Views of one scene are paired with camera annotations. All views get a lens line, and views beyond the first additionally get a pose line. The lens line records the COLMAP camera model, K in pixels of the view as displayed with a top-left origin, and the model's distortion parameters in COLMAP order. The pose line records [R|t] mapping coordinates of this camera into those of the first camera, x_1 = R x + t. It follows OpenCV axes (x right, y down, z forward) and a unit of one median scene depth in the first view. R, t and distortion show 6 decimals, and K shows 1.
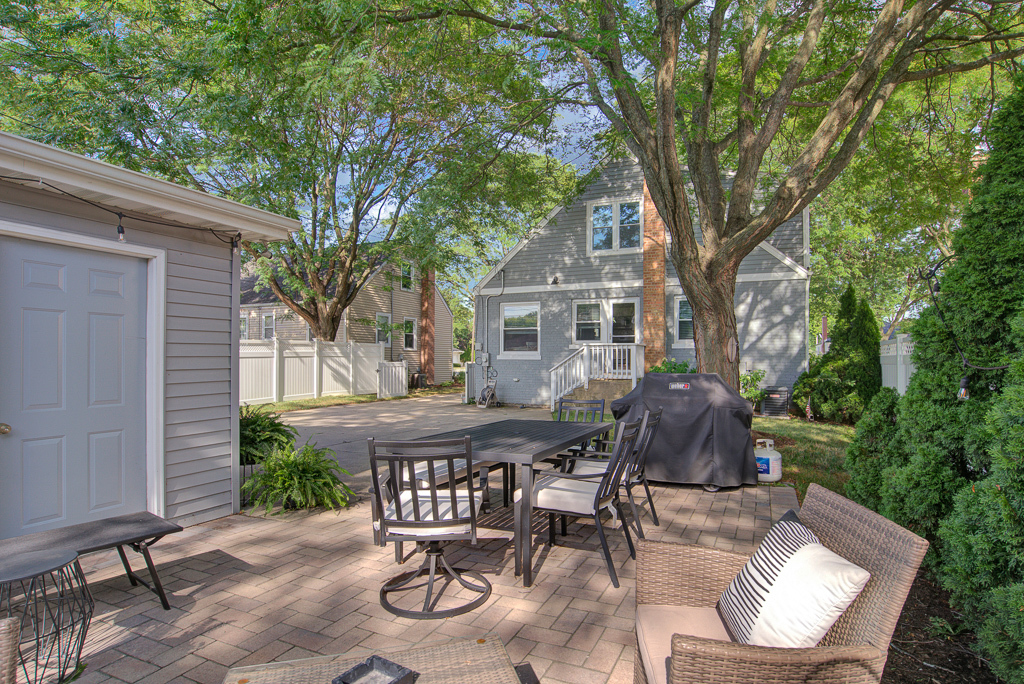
lens RADIAL K [[522.4, 0, 502.3], [0, 522.4, 357.7], [0, 0, 1]] dist [-0.046512, -0.000069]
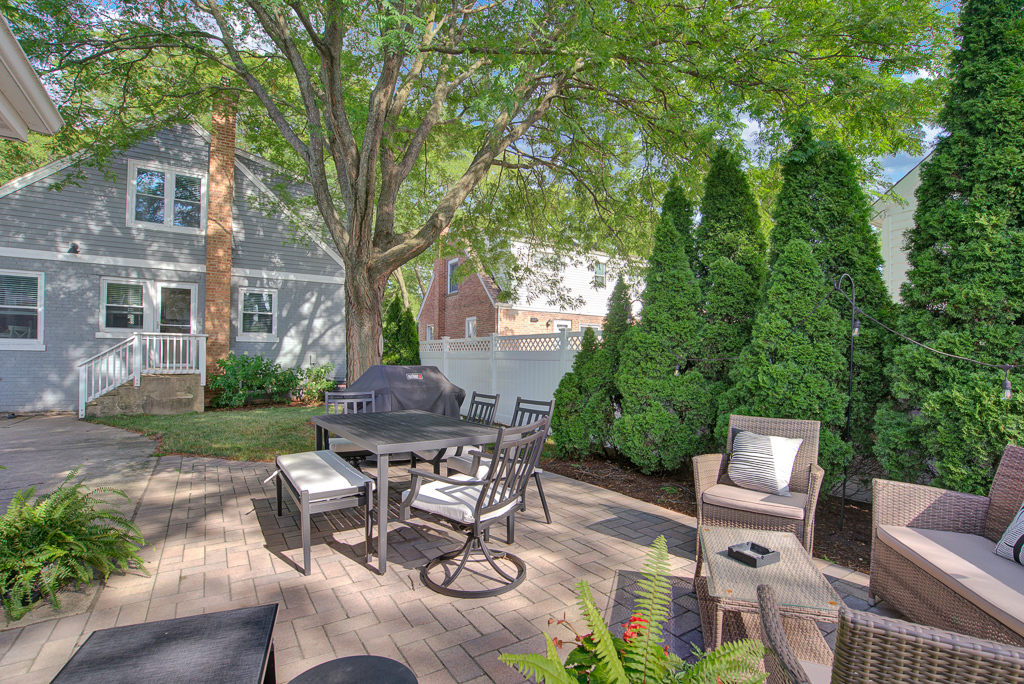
lens RADIAL K [[499.5, 0, 522.5], [0, 499.5, 355.2], [0, 0, 1]] dist [-0.042993, 0.014501]
pose [[0.543939, 0.009126, 0.839075, -0.144689], [-0.013205, 0.999910, -0.002316, 0.002021], [-0.839021, -0.009820, 0.544011, 0.058505]]
